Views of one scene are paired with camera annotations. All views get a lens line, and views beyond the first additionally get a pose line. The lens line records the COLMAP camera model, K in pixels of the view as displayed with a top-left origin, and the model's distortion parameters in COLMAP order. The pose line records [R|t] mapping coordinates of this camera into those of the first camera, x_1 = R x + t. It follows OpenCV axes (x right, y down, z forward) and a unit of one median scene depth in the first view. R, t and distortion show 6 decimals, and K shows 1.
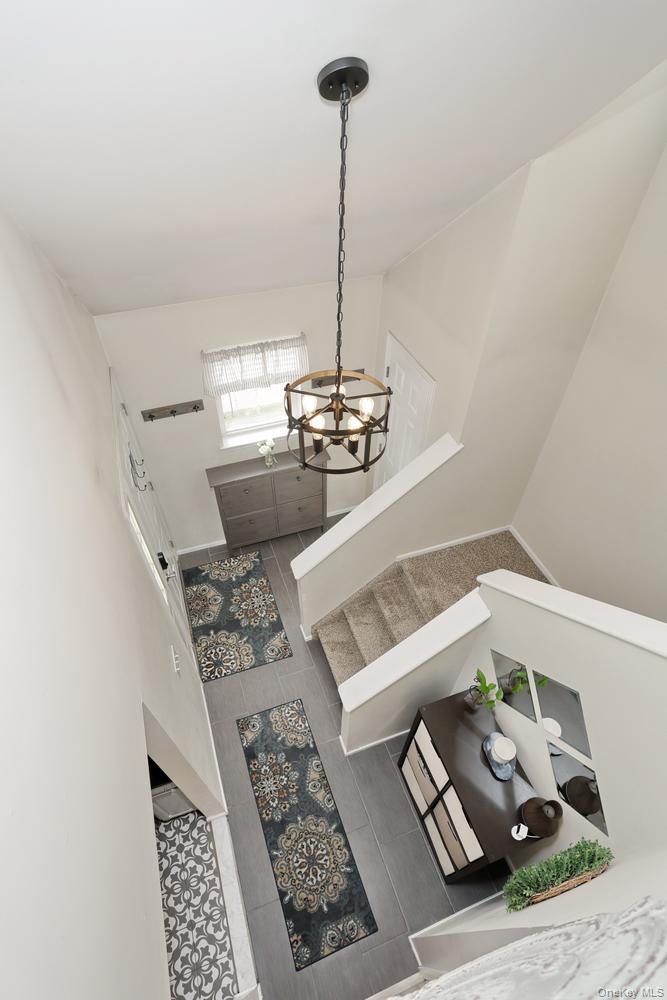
lens RADIAL K [[487.6, 0, 331.7], [0, 487.6, 496.4], [0, 0, 1]] dist [-0.055280, 0.012702]
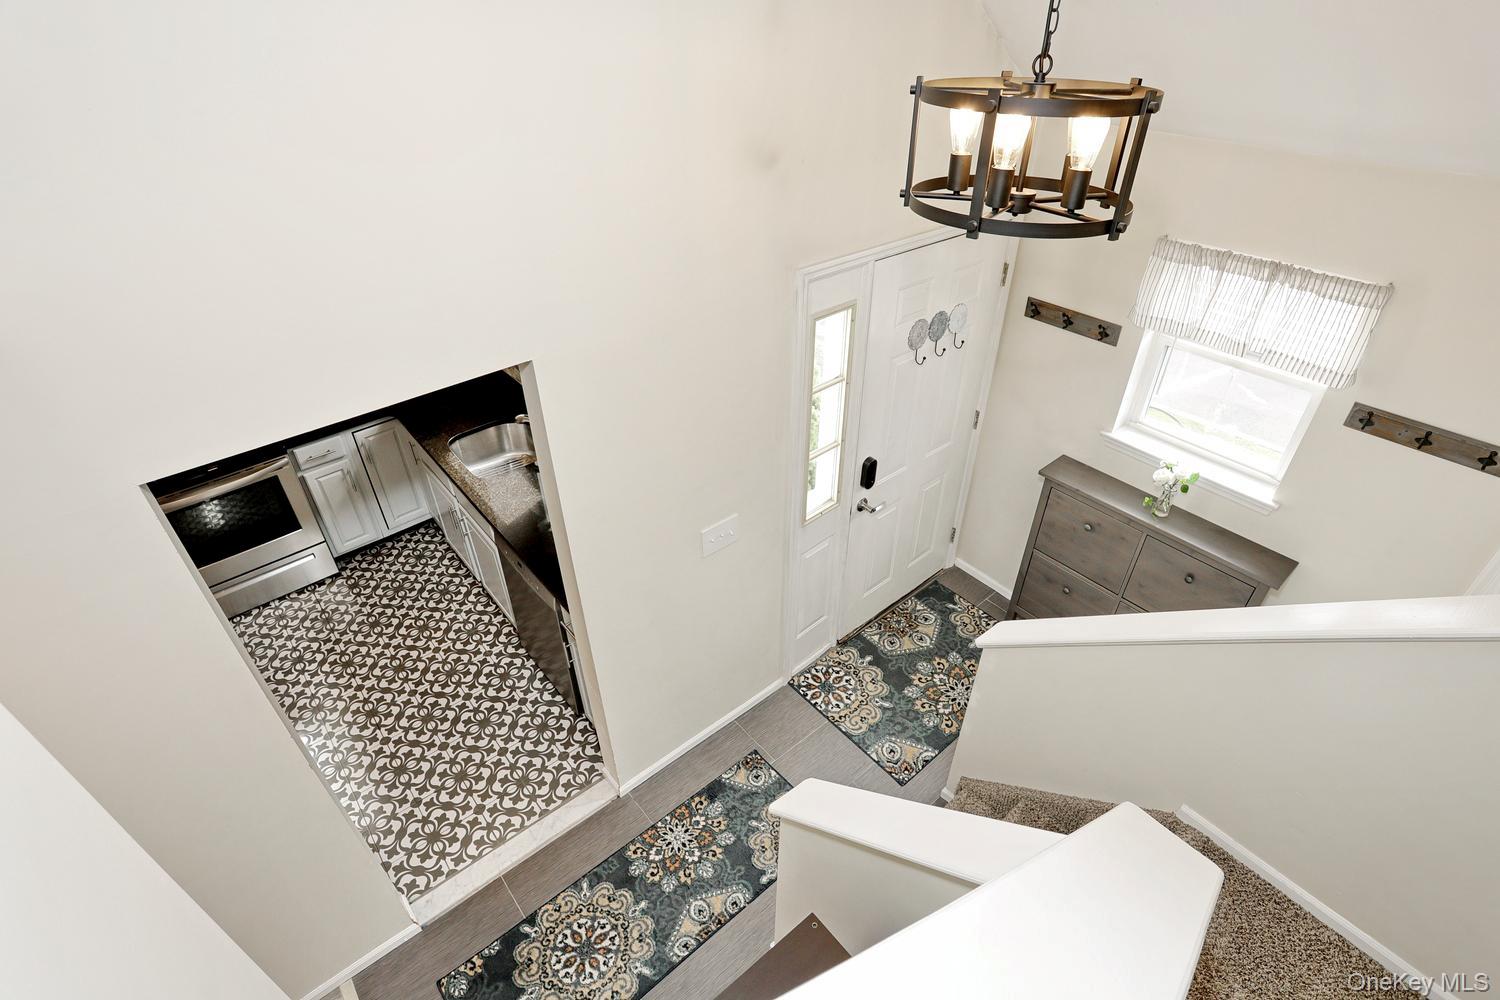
lens RADIAL K [[731.4, 0, 747.0], [0, 731.4, 495.6], [0, 0, 1]] dist [-0.055280, 0.012702]
pose [[0.339799, 0.526706, -0.779177, 0.366366], [-0.654228, 0.727559, 0.206504, 0.057455], [0.675664, 0.439589, 0.591810, 0.340669]]
